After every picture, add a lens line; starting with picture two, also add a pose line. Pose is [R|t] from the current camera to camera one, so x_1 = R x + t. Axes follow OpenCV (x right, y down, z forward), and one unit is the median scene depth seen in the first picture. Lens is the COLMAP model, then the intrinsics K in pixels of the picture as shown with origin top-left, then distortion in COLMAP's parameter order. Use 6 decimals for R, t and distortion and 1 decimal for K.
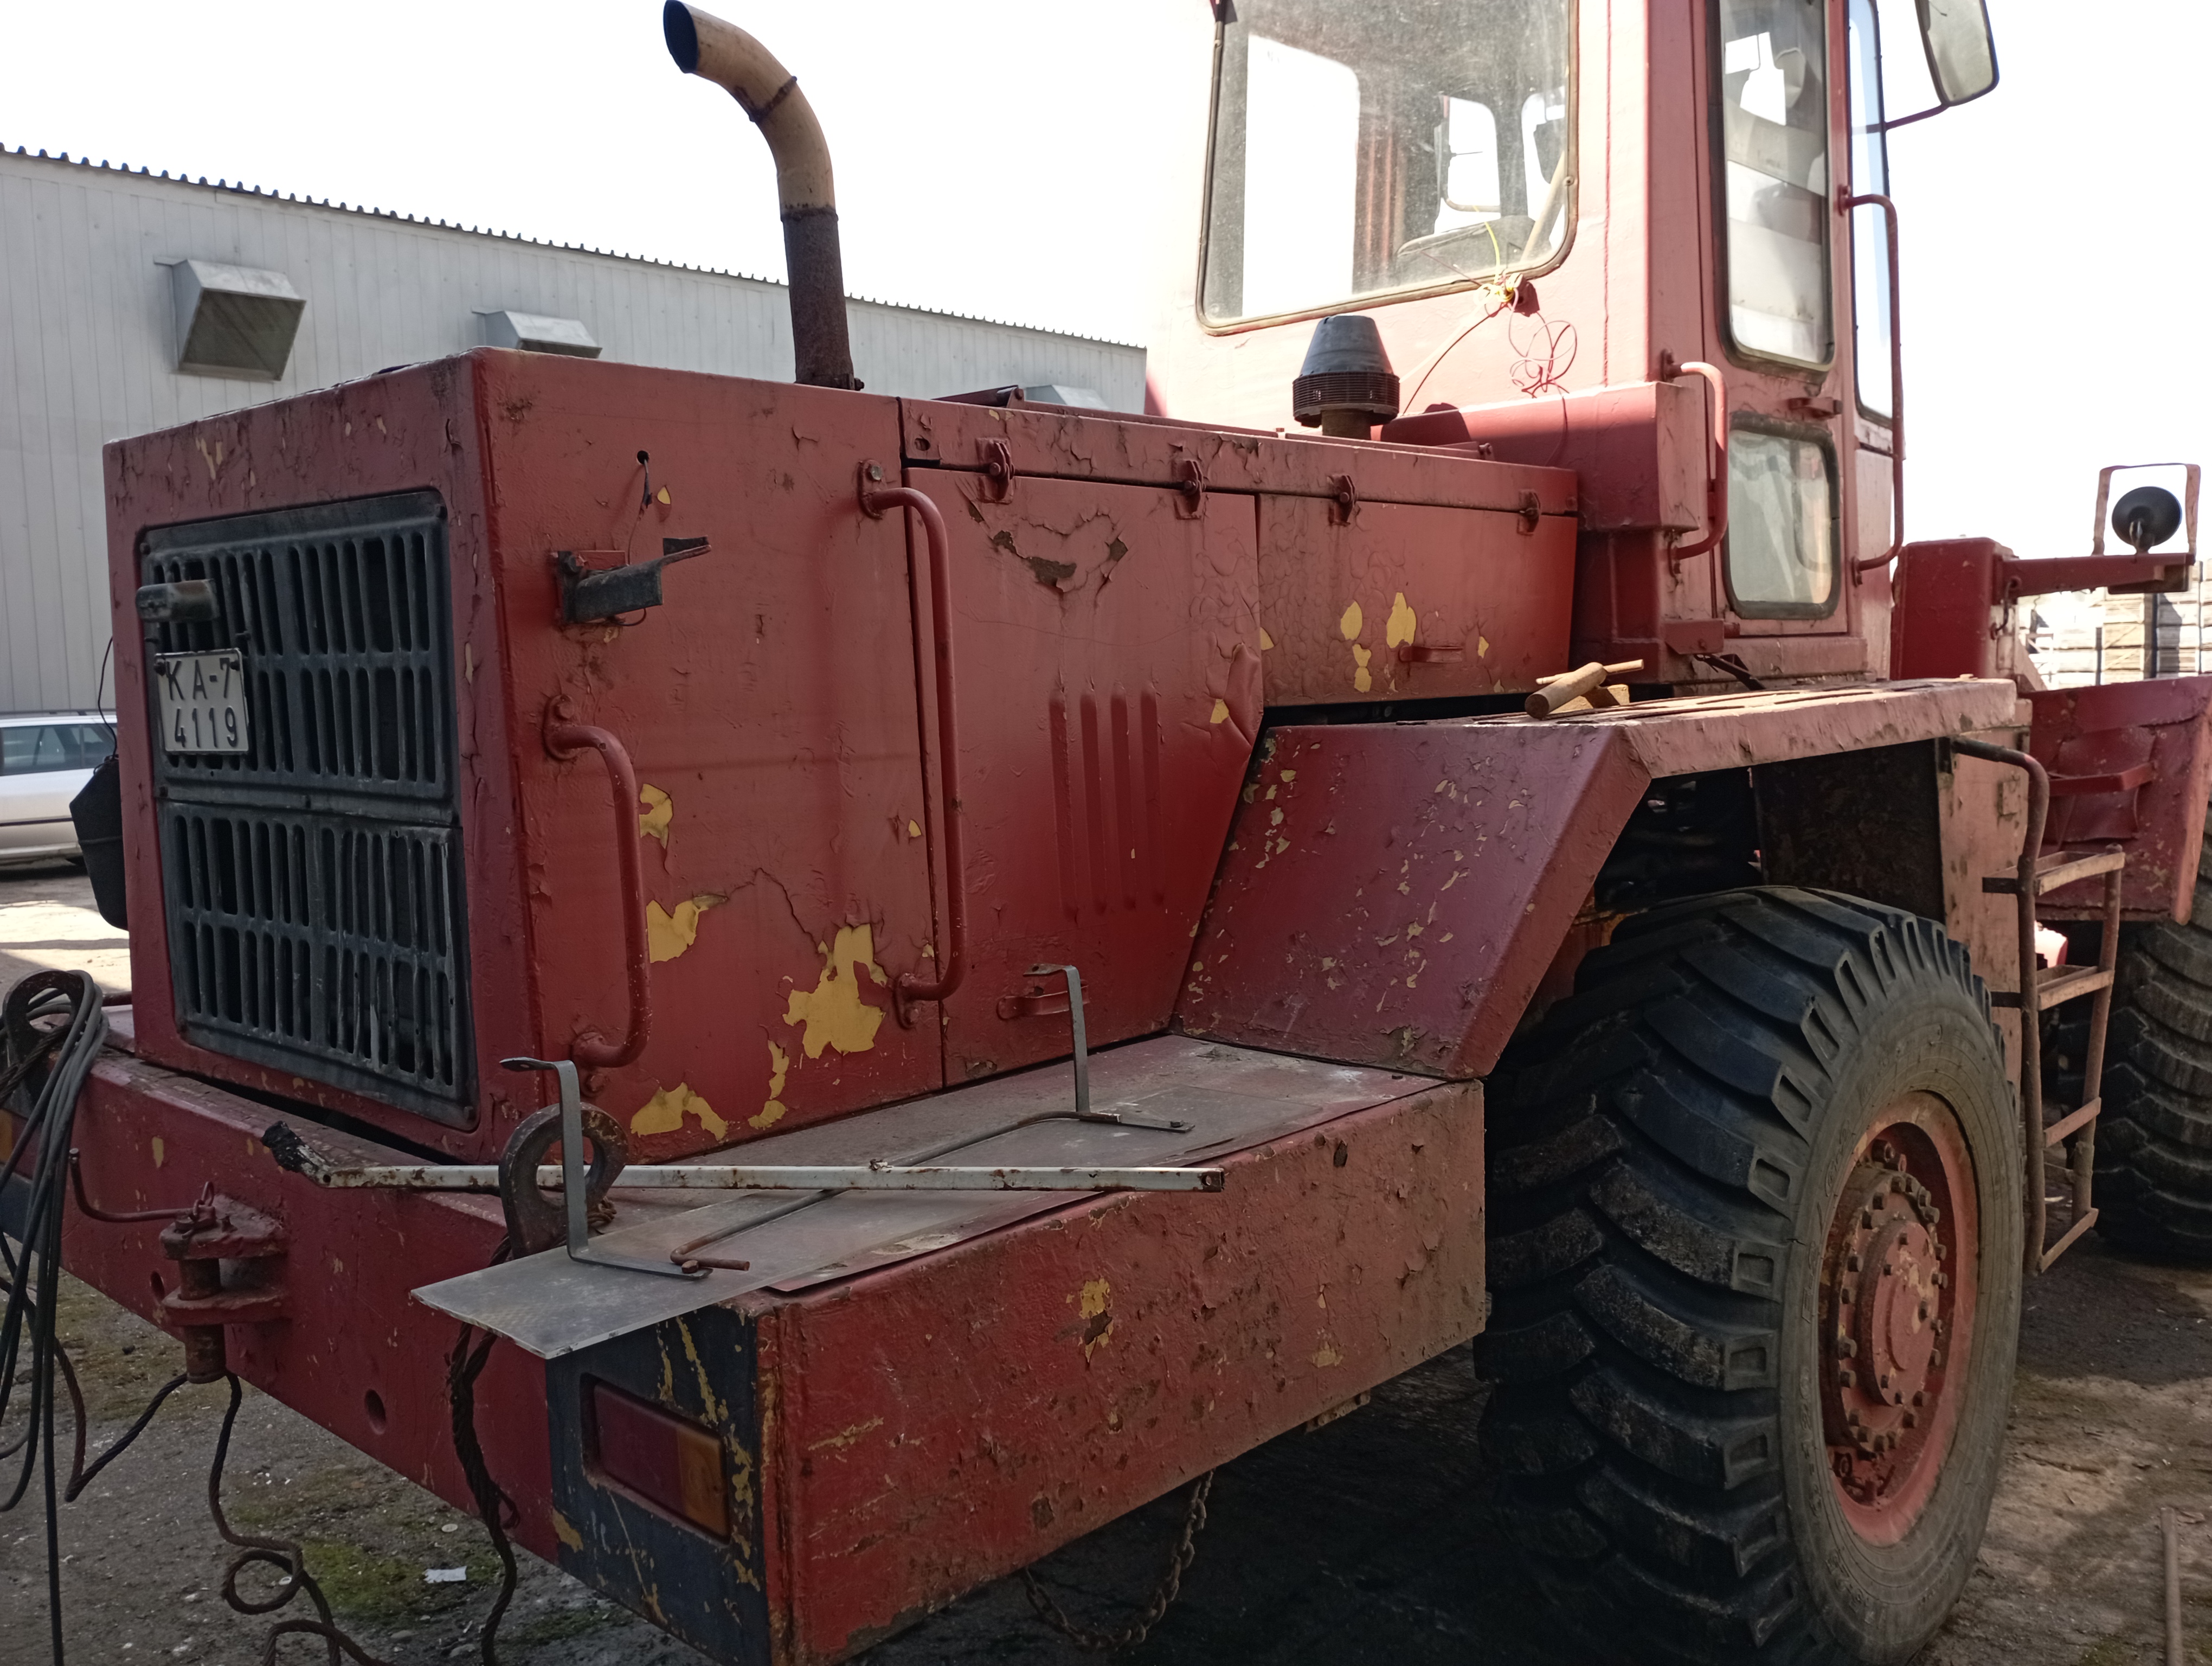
lens RADIAL K [[1778.0, 0, 1133.9], [0, 1778.0, 829.8], [0, 0, 1]] dist [0.107321, -0.127172]
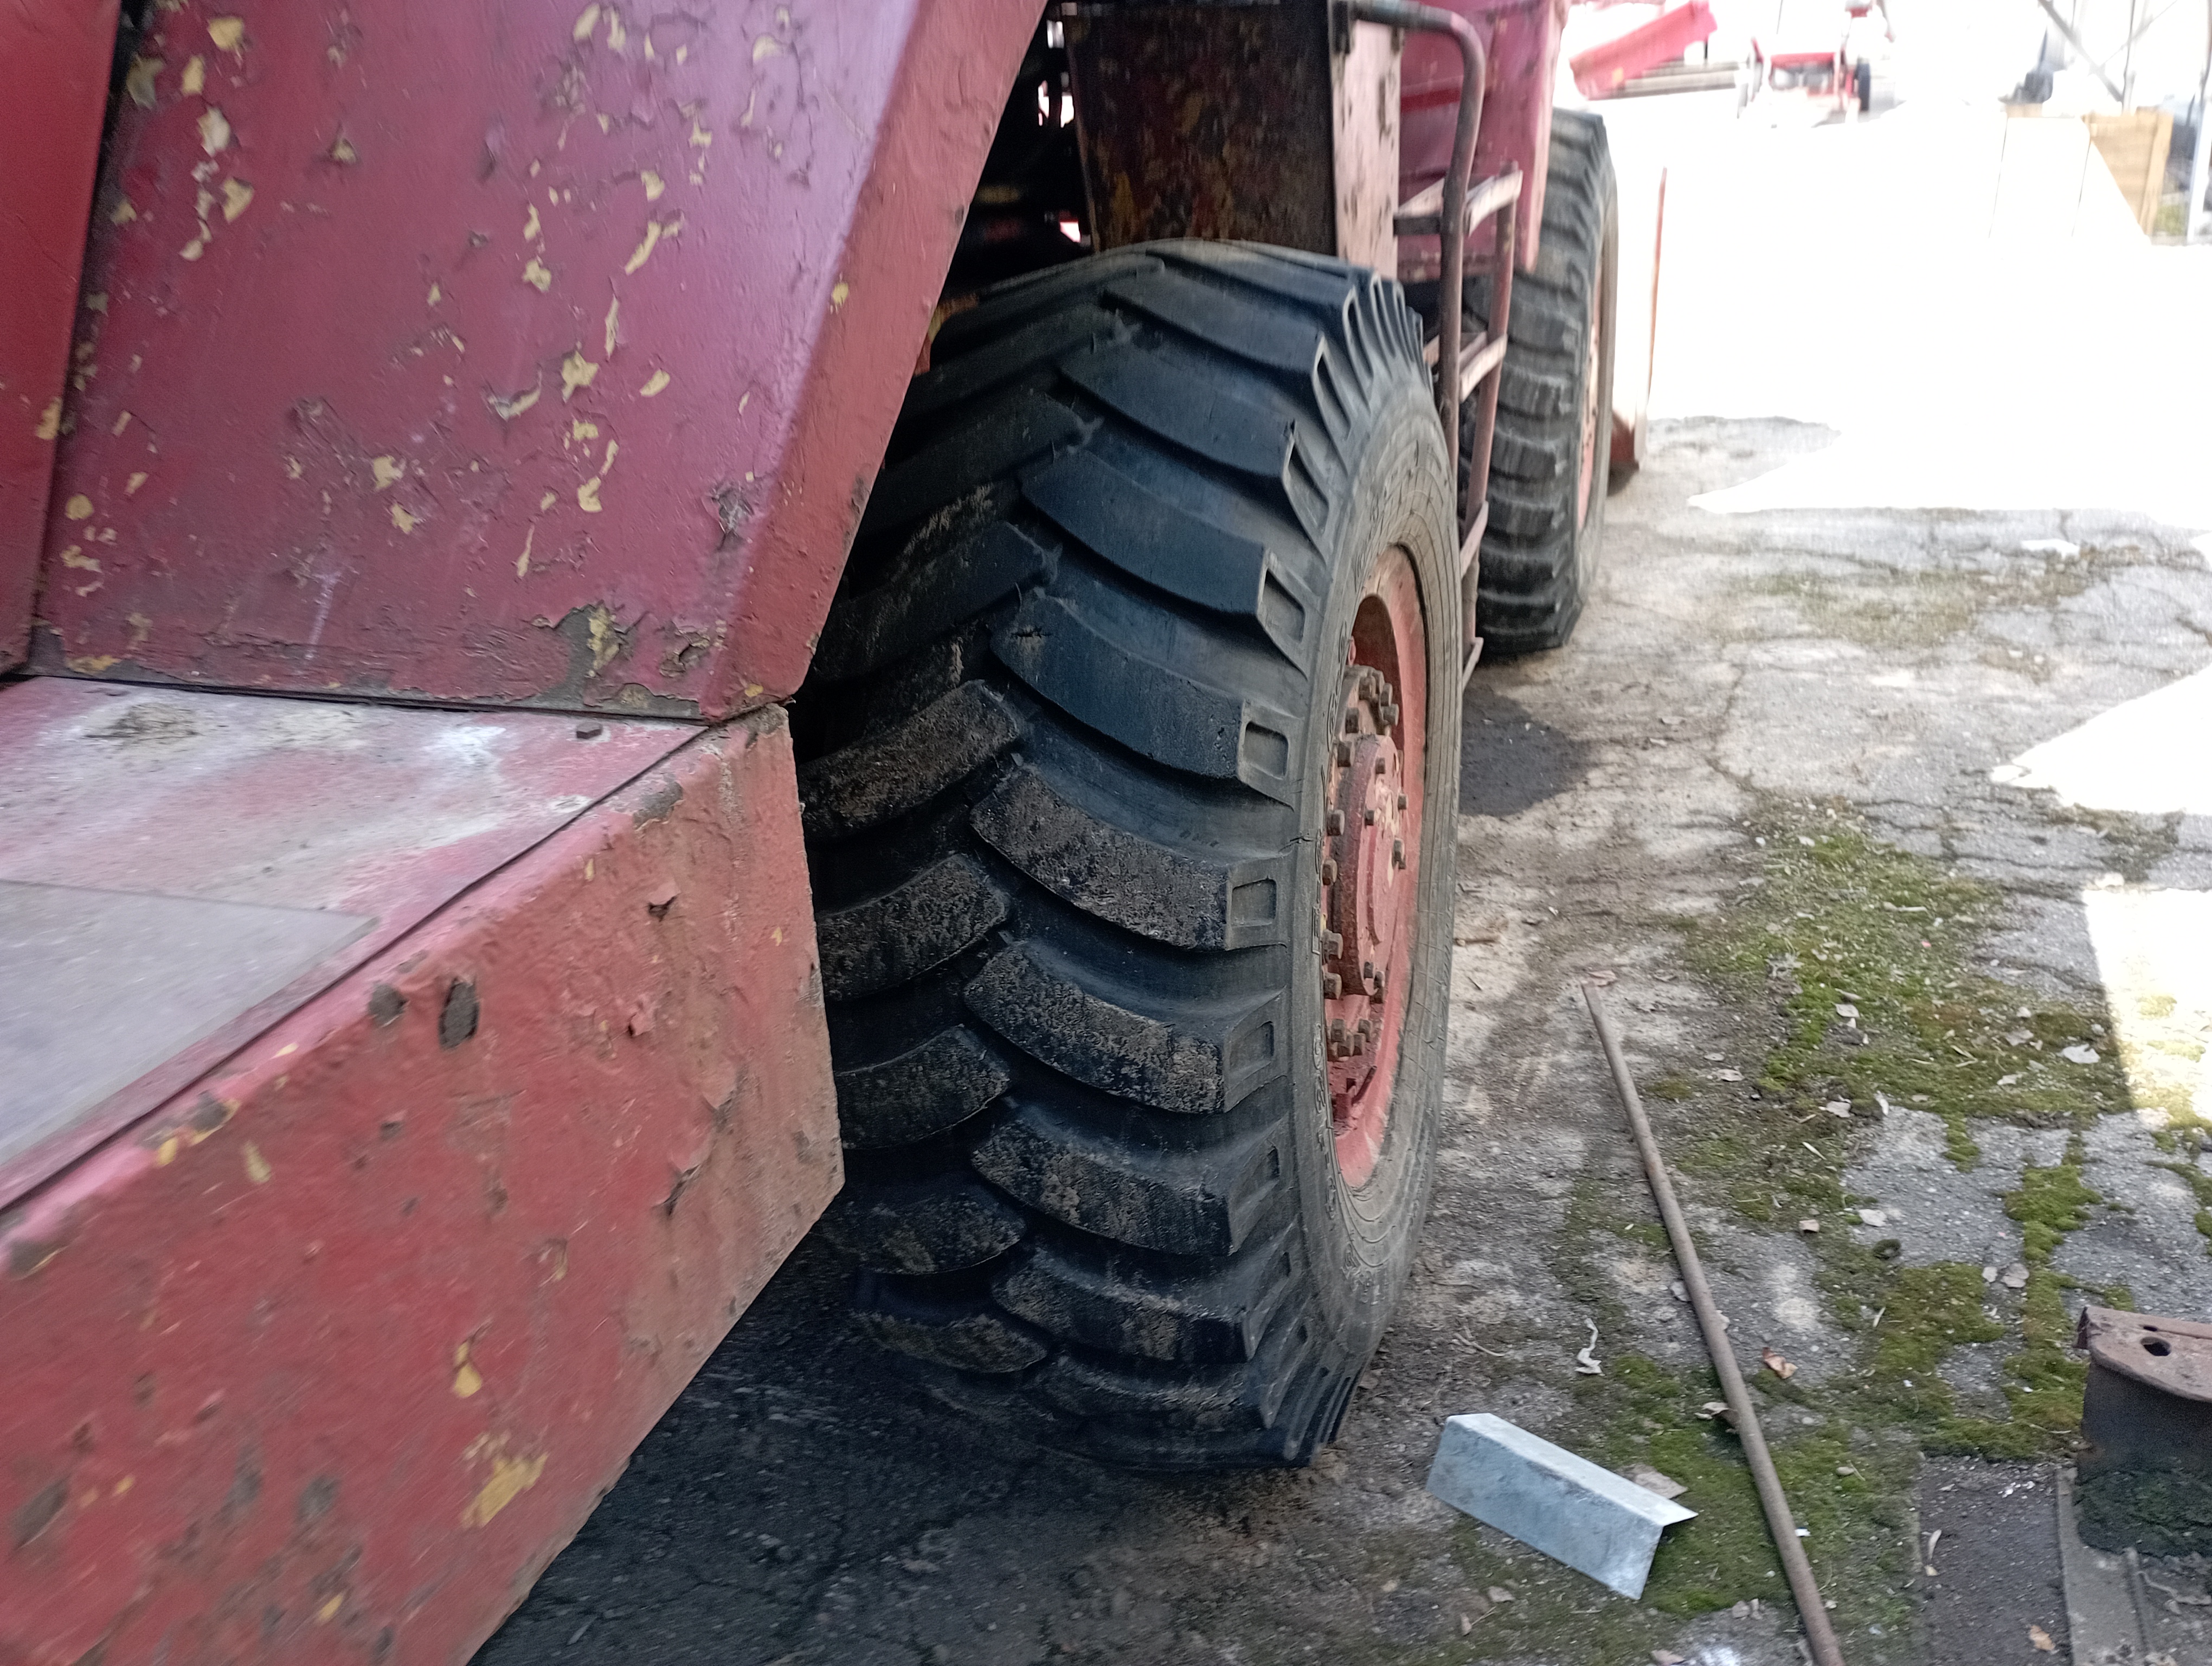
lens RADIAL K [[1852.4, 0, 1102.7], [0, 1852.4, 809.0], [0, 0, 1]] dist [0.108363, -0.150444]
pose [[0.912744, -0.183742, 0.364879, 0.081080], [0.072028, 0.951536, 0.298985, 0.027659], [-0.402131, -0.246615, 0.881744, 0.479658]]
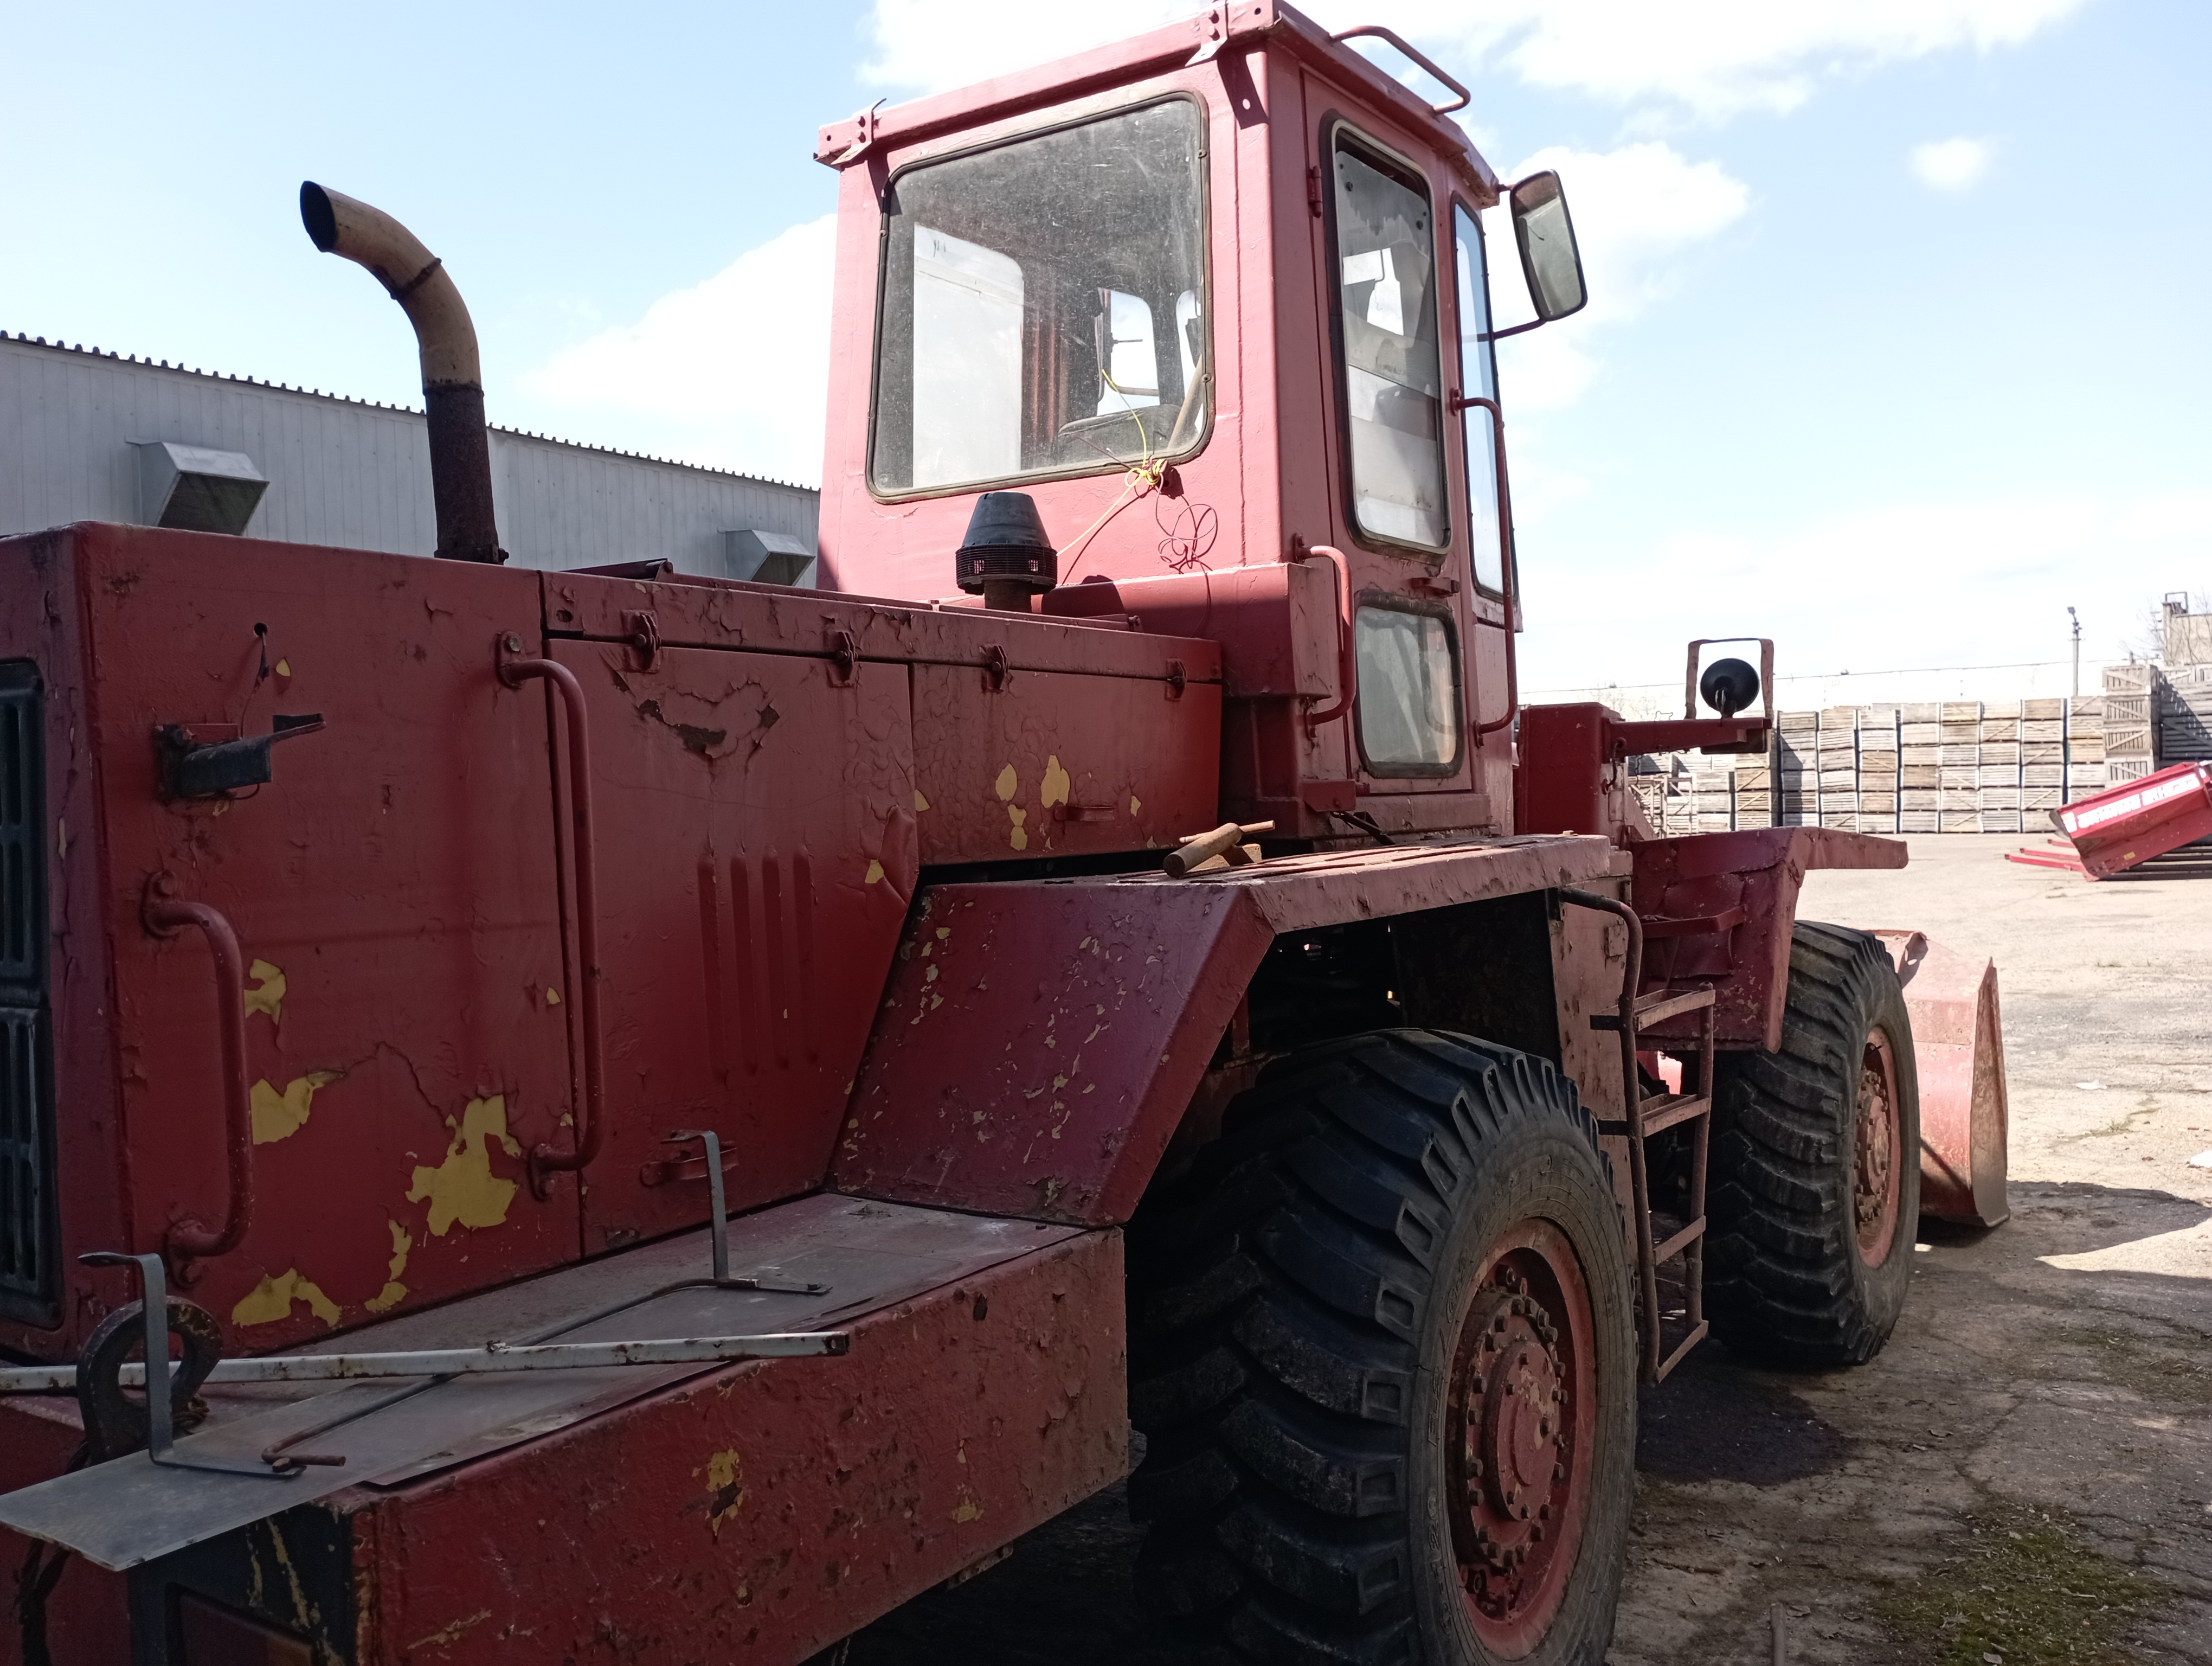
lens RADIAL K [[1764.3, 0, 1116.3], [0, 1764.3, 839.7], [0, 0, 1]] dist [0.100564, -0.112358]
pose [[0.987930, -0.004101, 0.154849, 0.028178], [0.015391, 0.997302, -0.071779, -0.009486], [-0.154137, 0.073296, 0.985327, -0.029586]]
